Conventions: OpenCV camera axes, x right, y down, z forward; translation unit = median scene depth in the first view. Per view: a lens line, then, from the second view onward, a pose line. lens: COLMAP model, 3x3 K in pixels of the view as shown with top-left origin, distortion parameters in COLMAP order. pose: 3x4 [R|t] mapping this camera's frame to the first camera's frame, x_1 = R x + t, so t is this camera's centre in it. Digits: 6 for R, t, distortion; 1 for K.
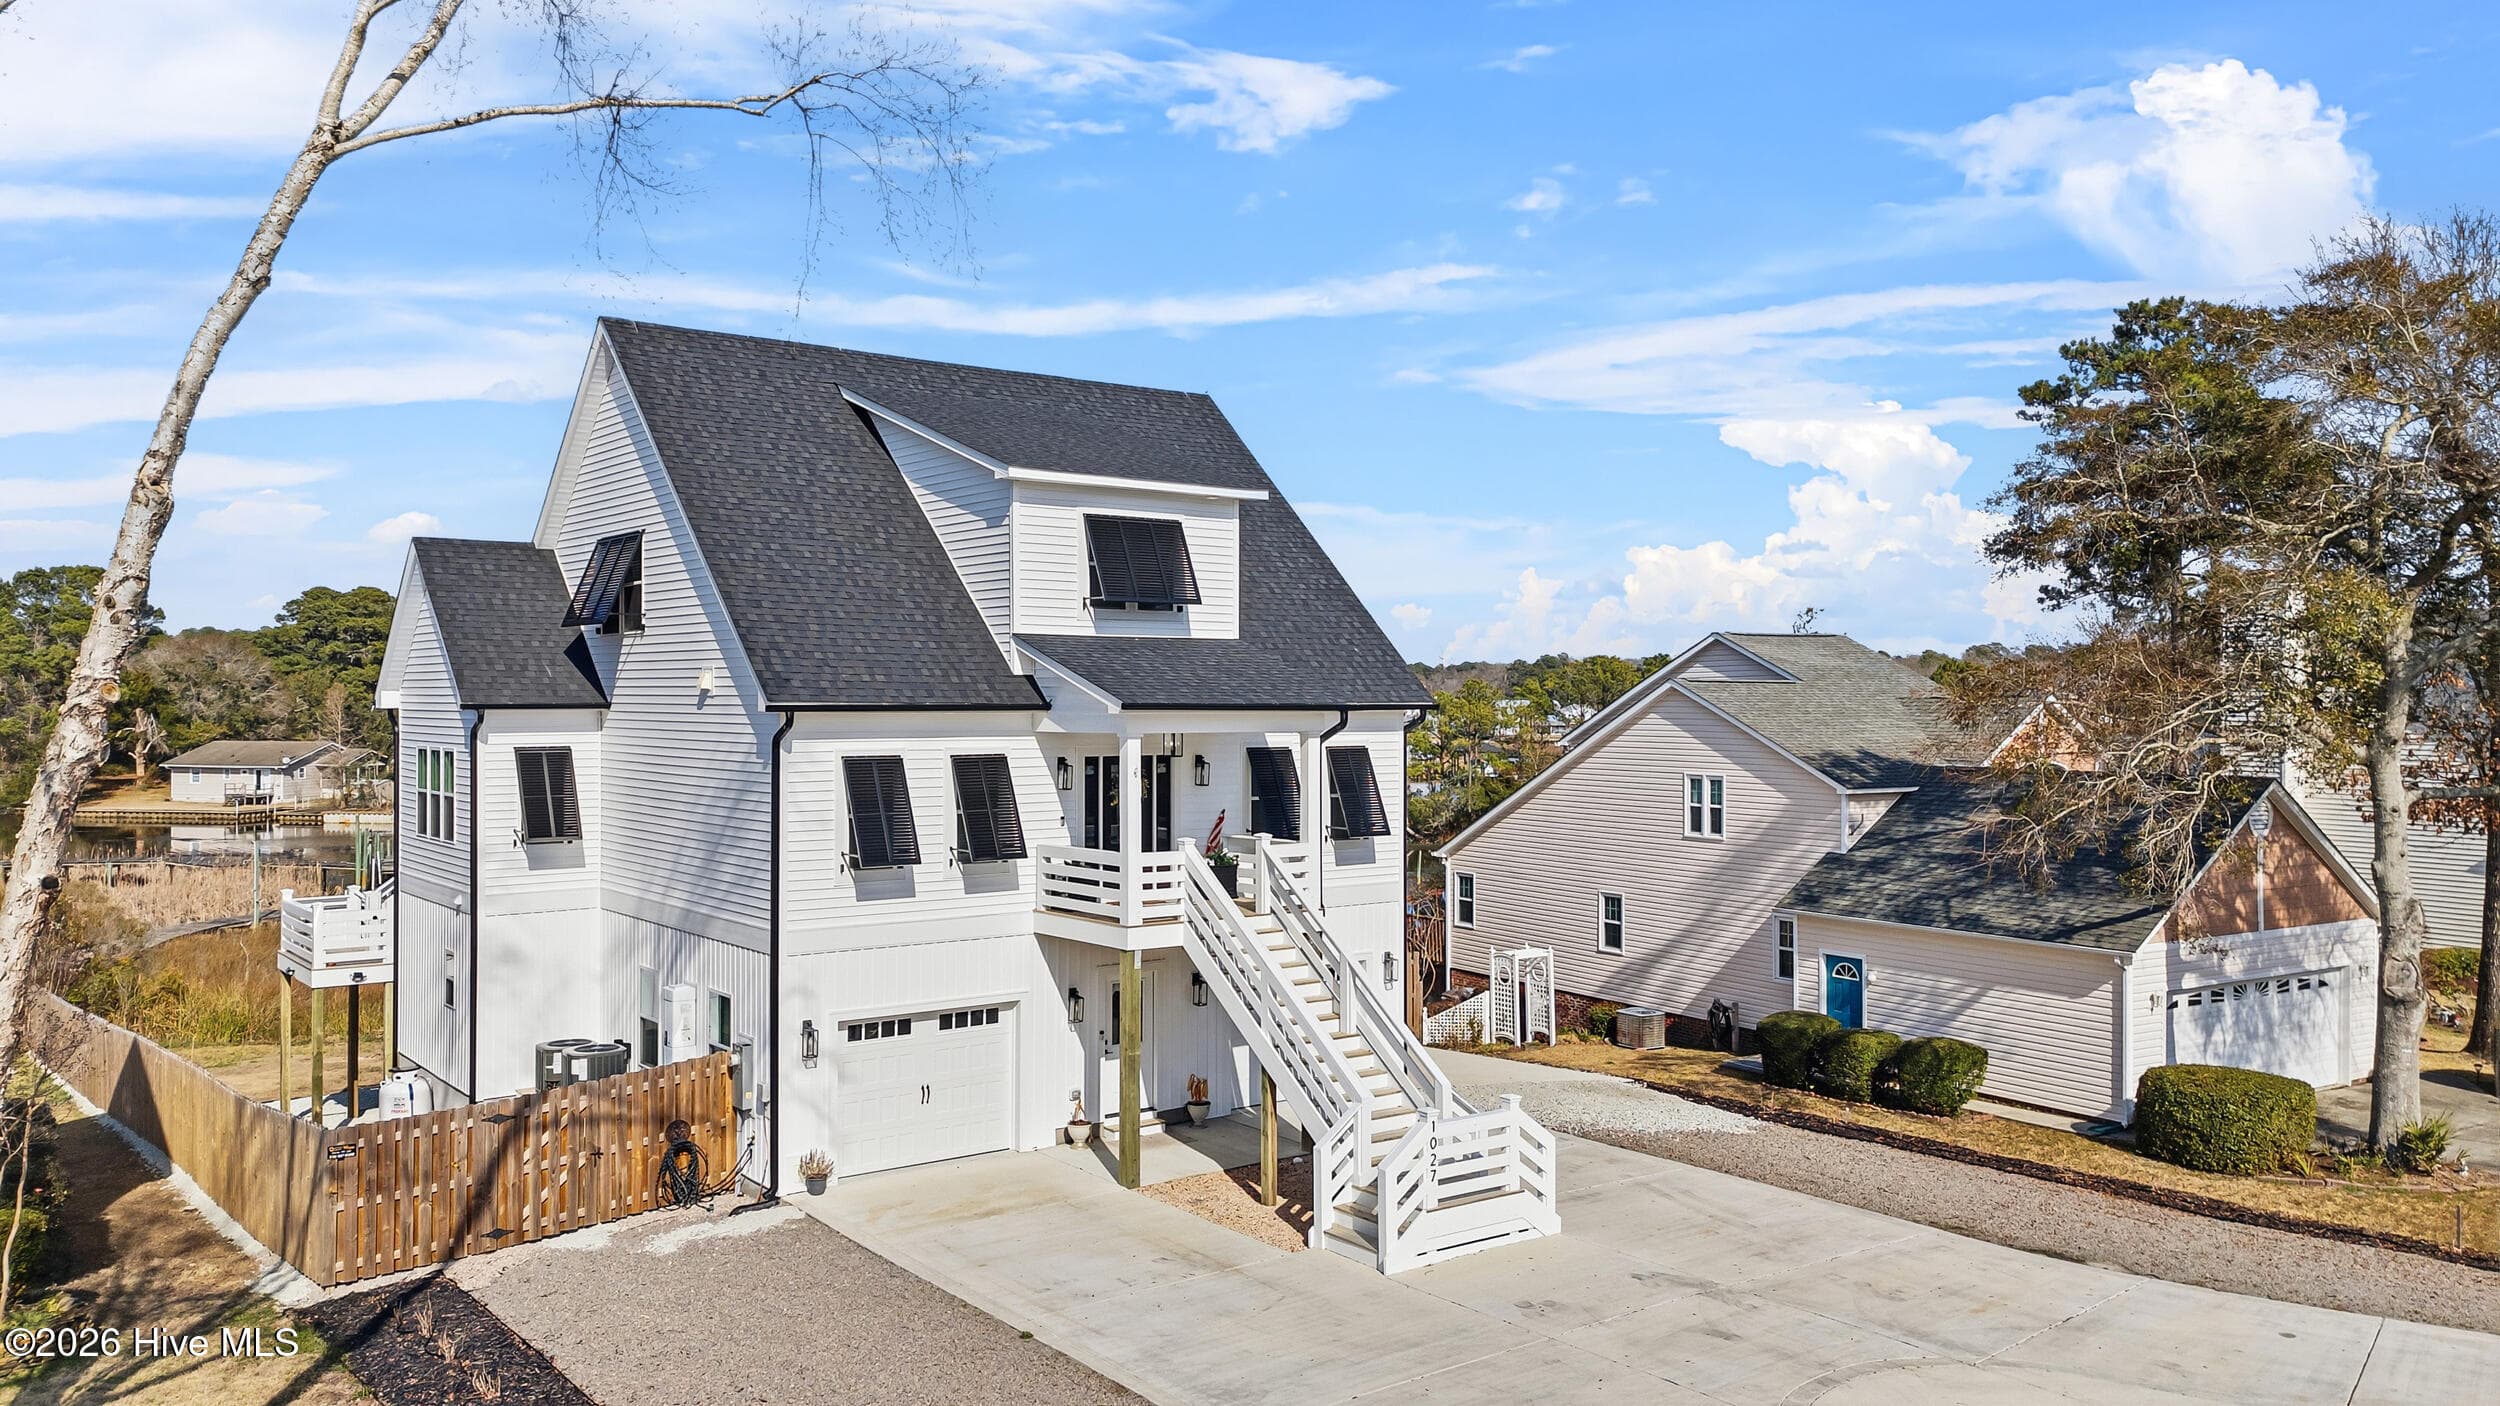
lens RADIAL K [[1849.8, 0, 1258.4], [0, 1849.8, 693.2], [0, 0, 1]] dist [0.059228, -0.048591]
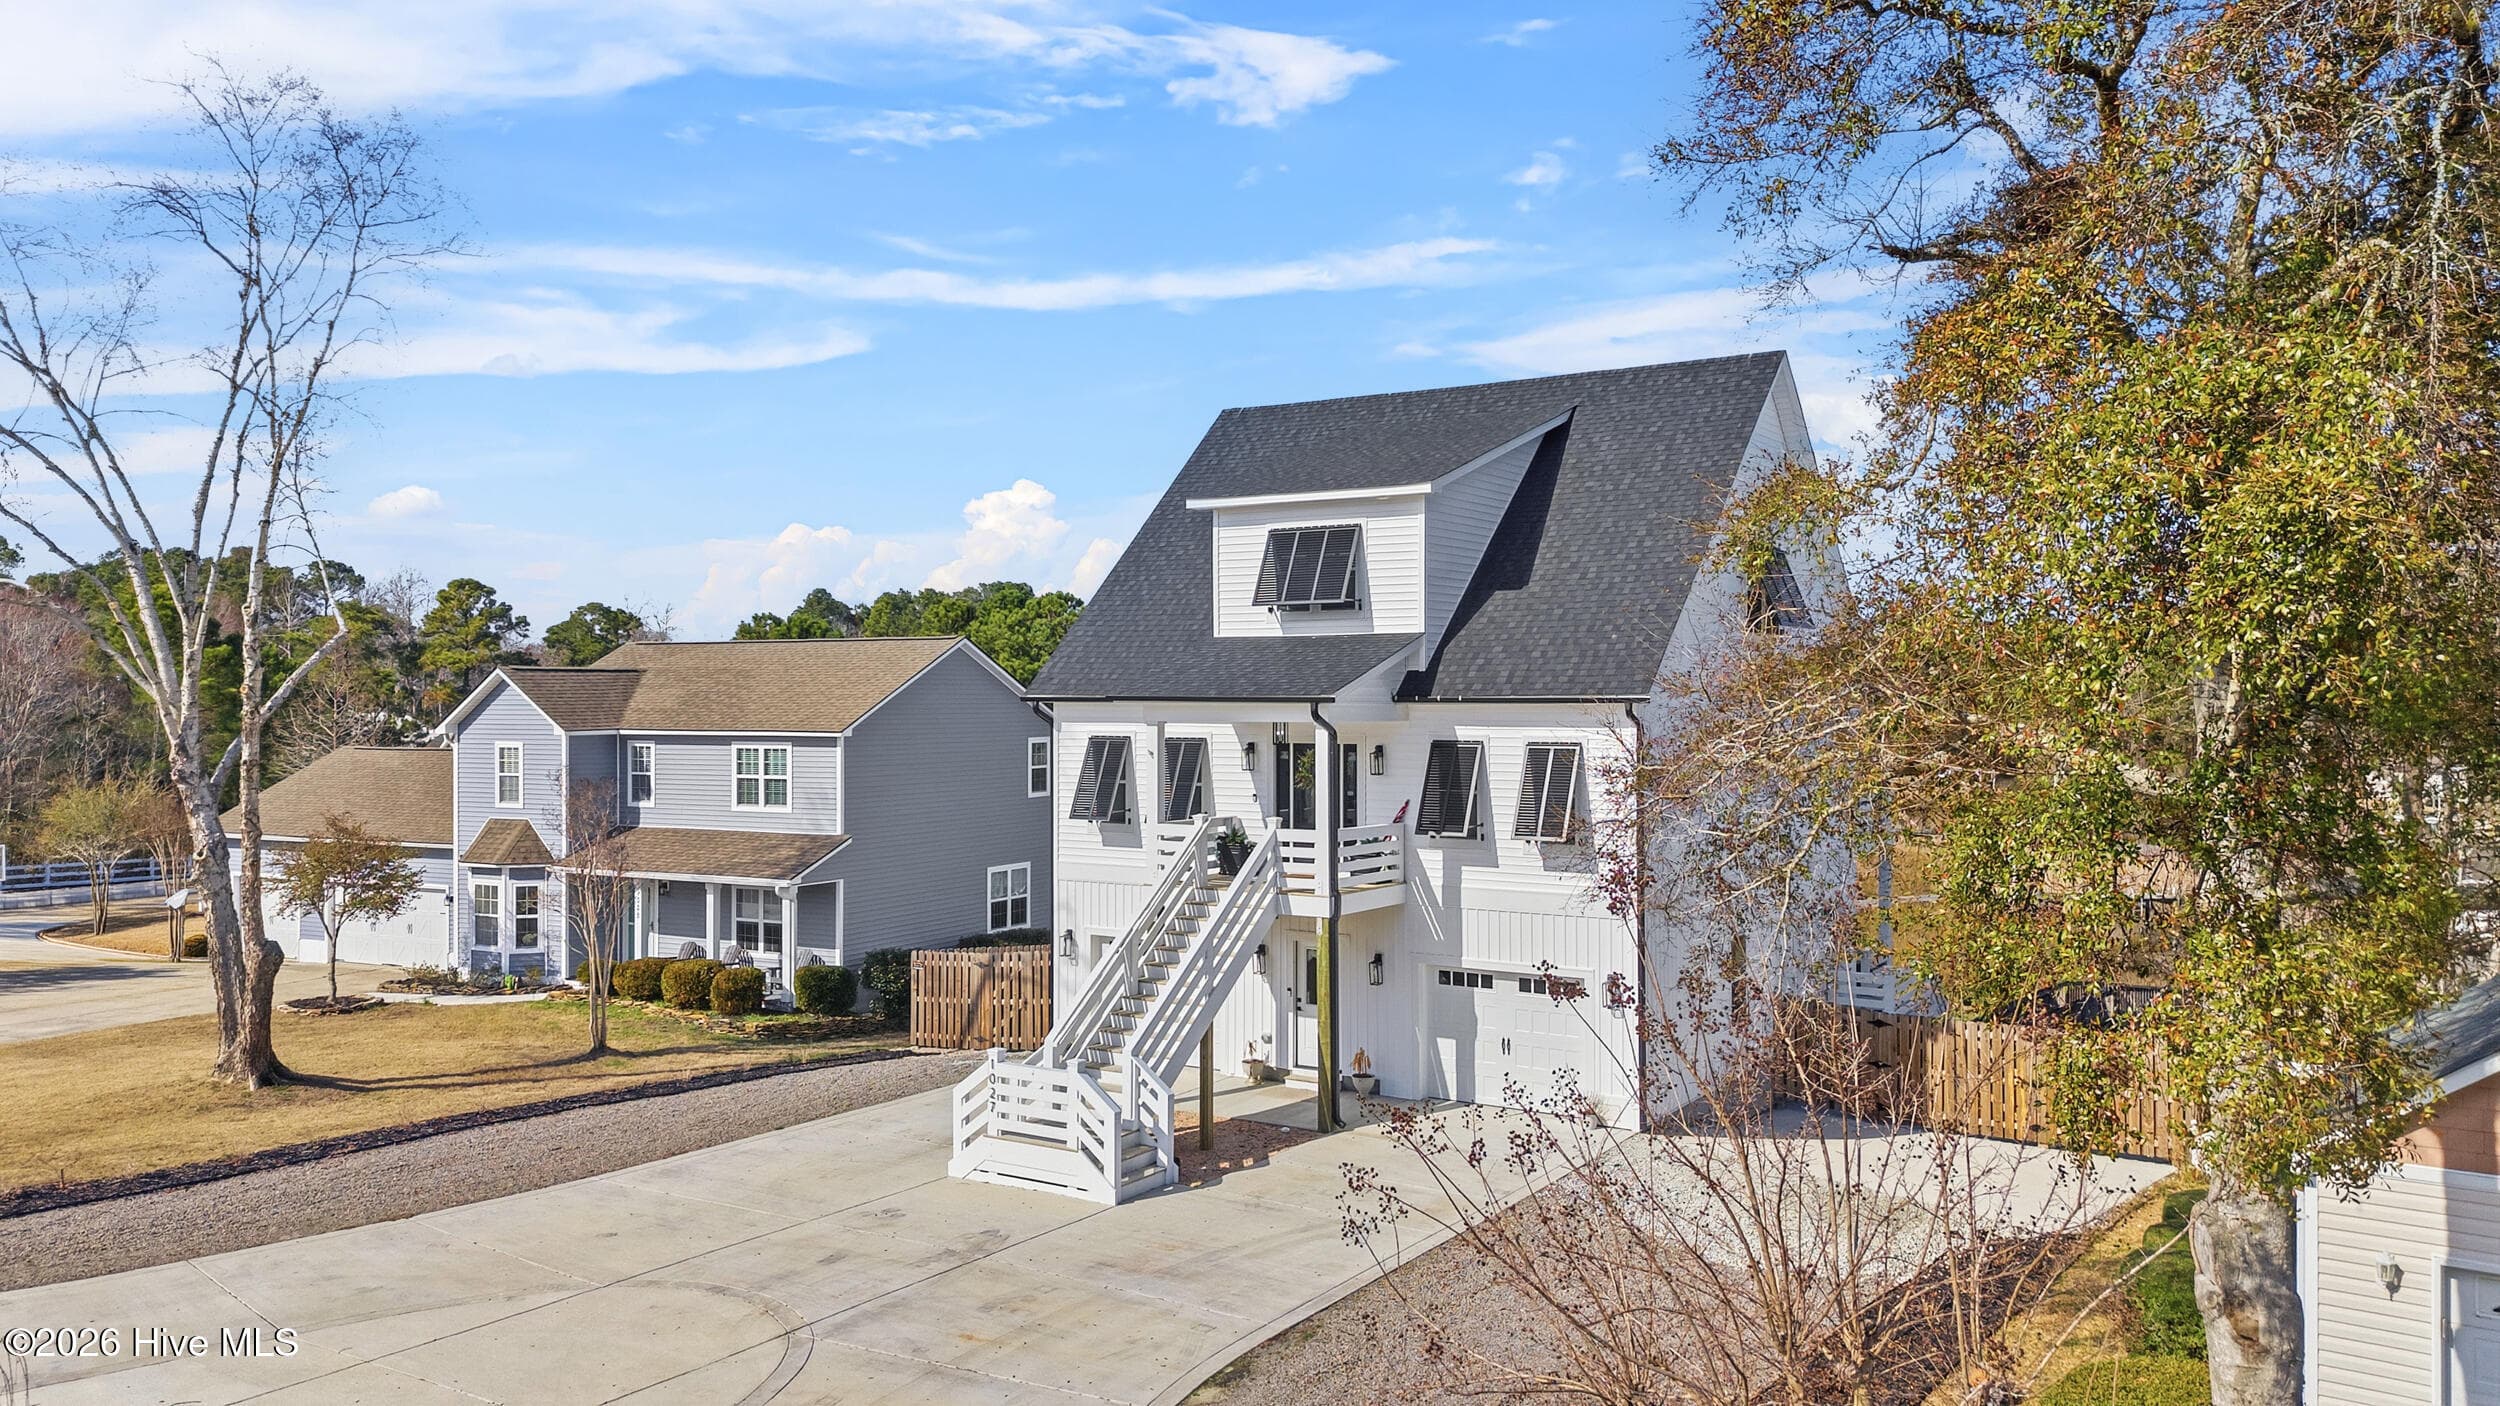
lens RADIAL K [[1849.8, 0, 1249.3], [0, 1849.8, 701.4], [0, 0, 1]] dist [0.059228, -0.048591]
pose [[0.346069, 0.003062, -0.938204, 0.963775], [0.002171, 0.999989, 0.004065, 0.004062], [0.938206, -0.003443, 0.346059, 0.593622]]
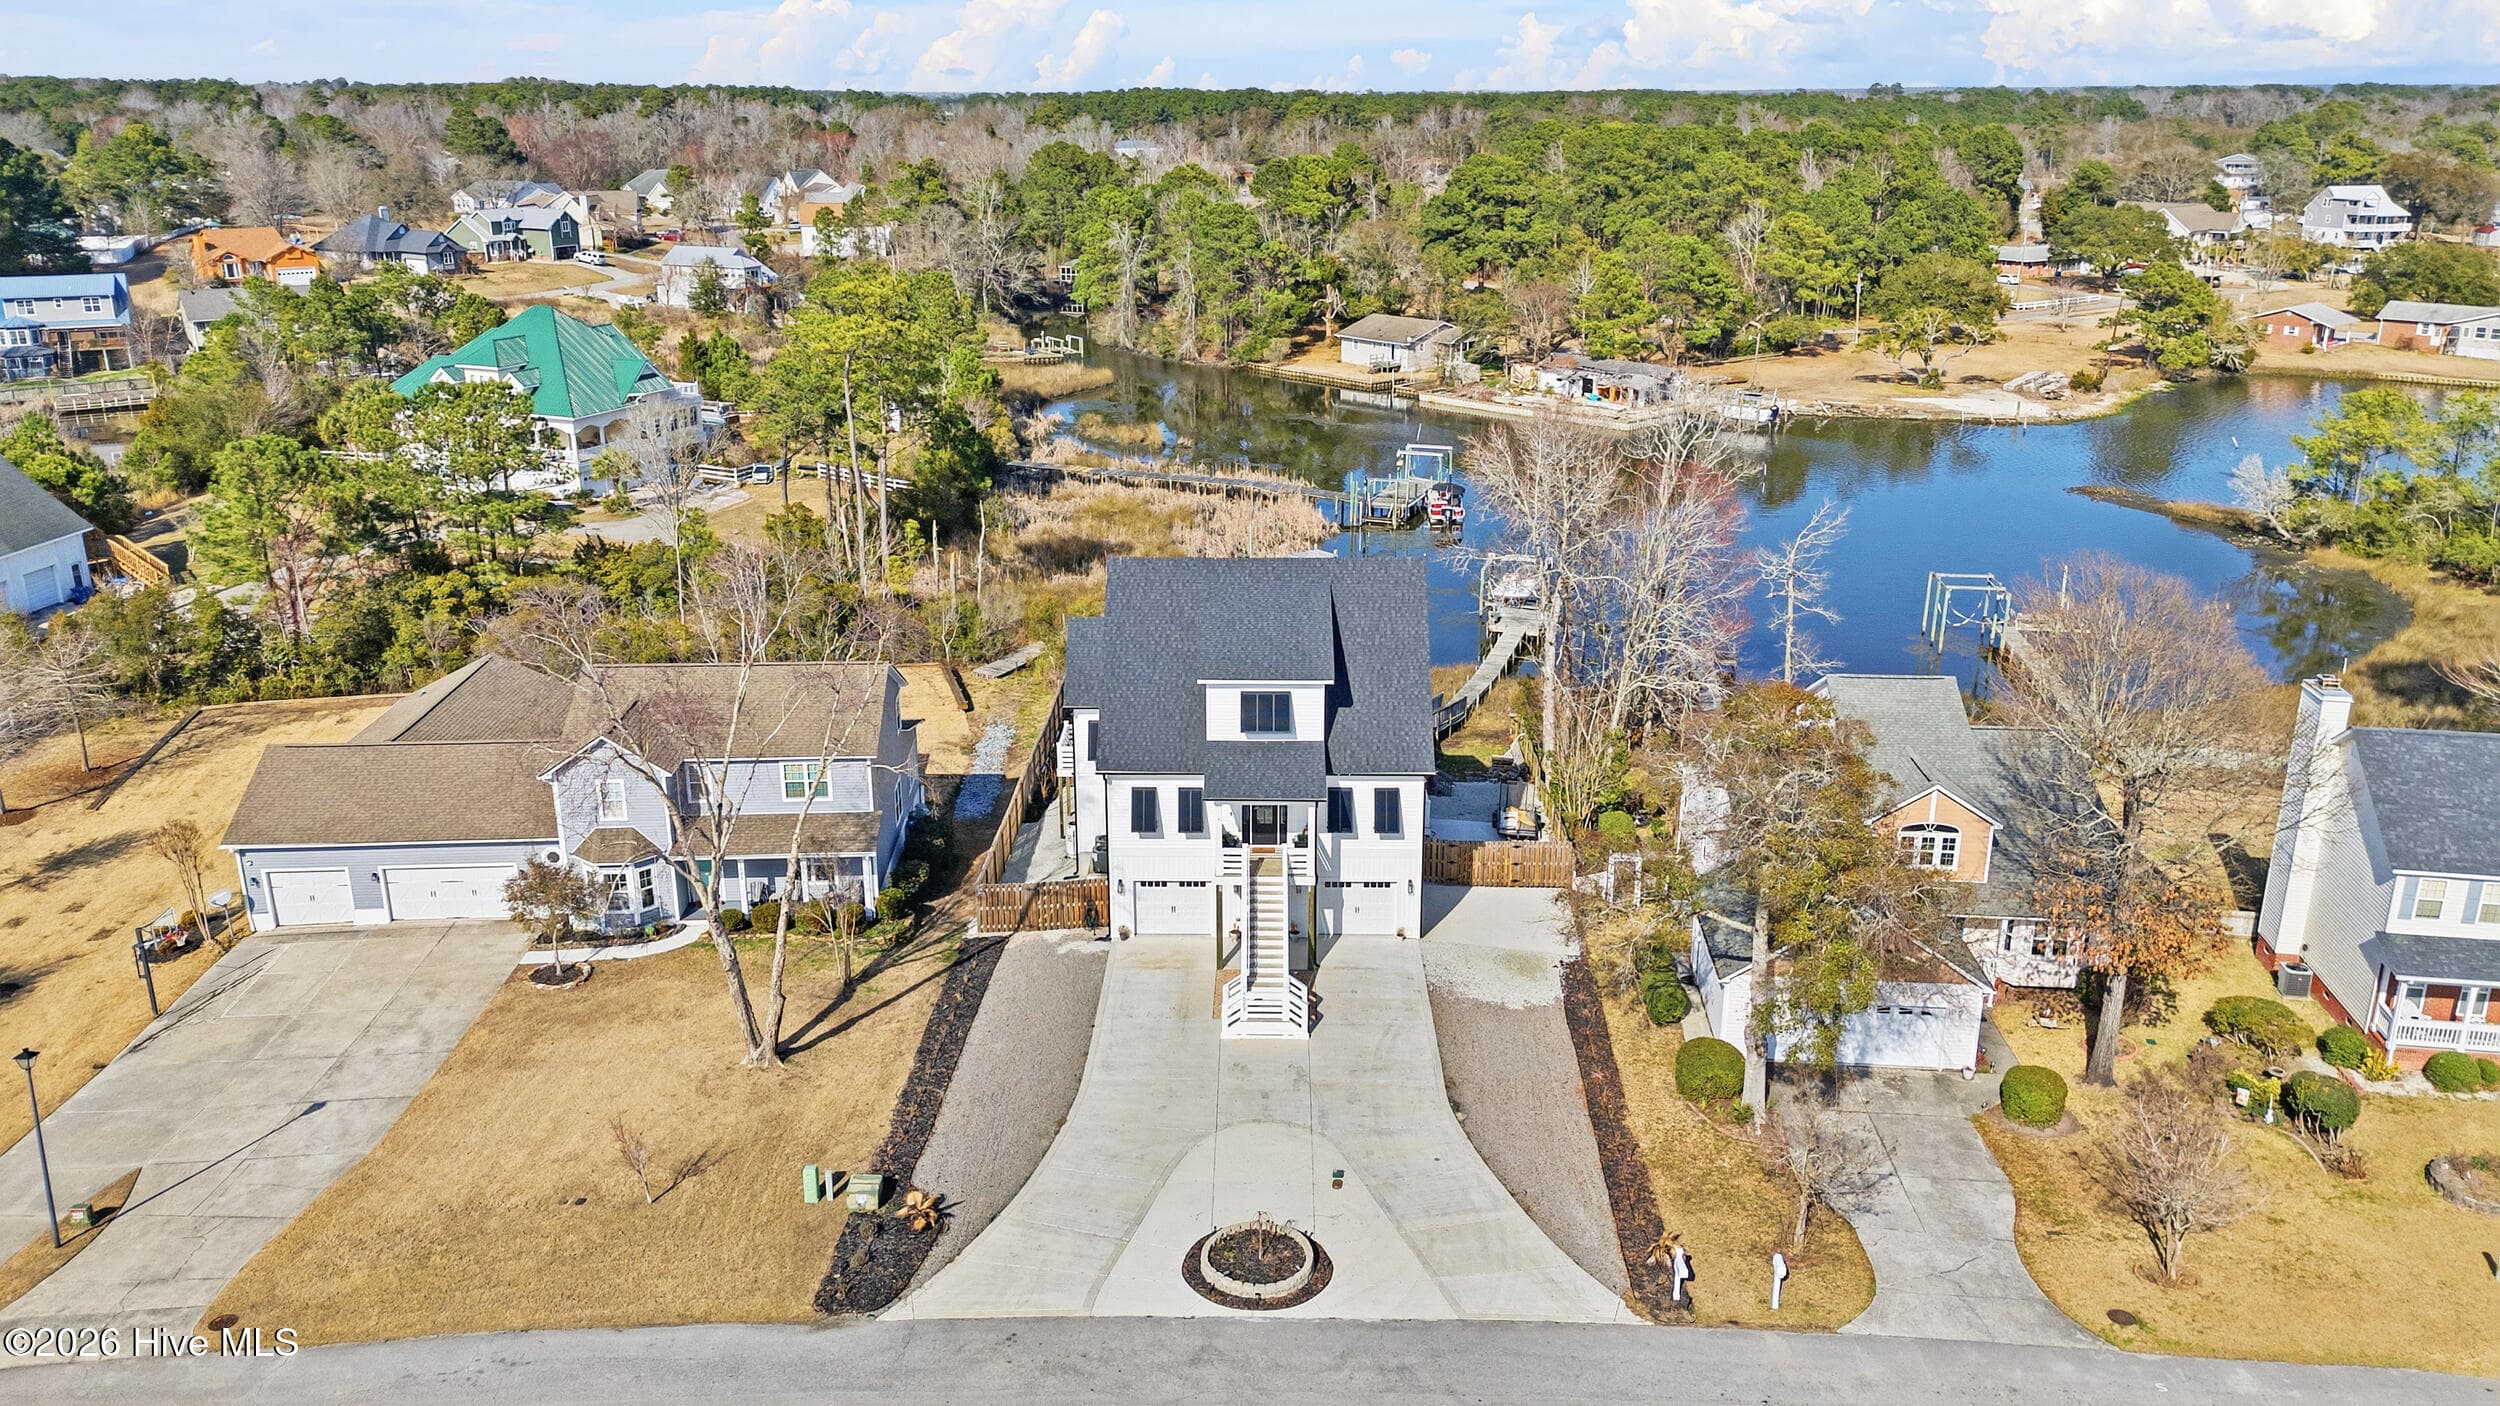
lens RADIAL K [[1849.8, 0, 1262.5], [0, 1849.8, 729.9], [0, 0, 1]] dist [0.059228, -0.048591]
pose [[0.794128, 0.199689, -0.574007, 1.262022], [-0.001483, 0.945113, 0.326739, -0.806053], [0.607748, -0.258622, 0.750838, -0.730892]]
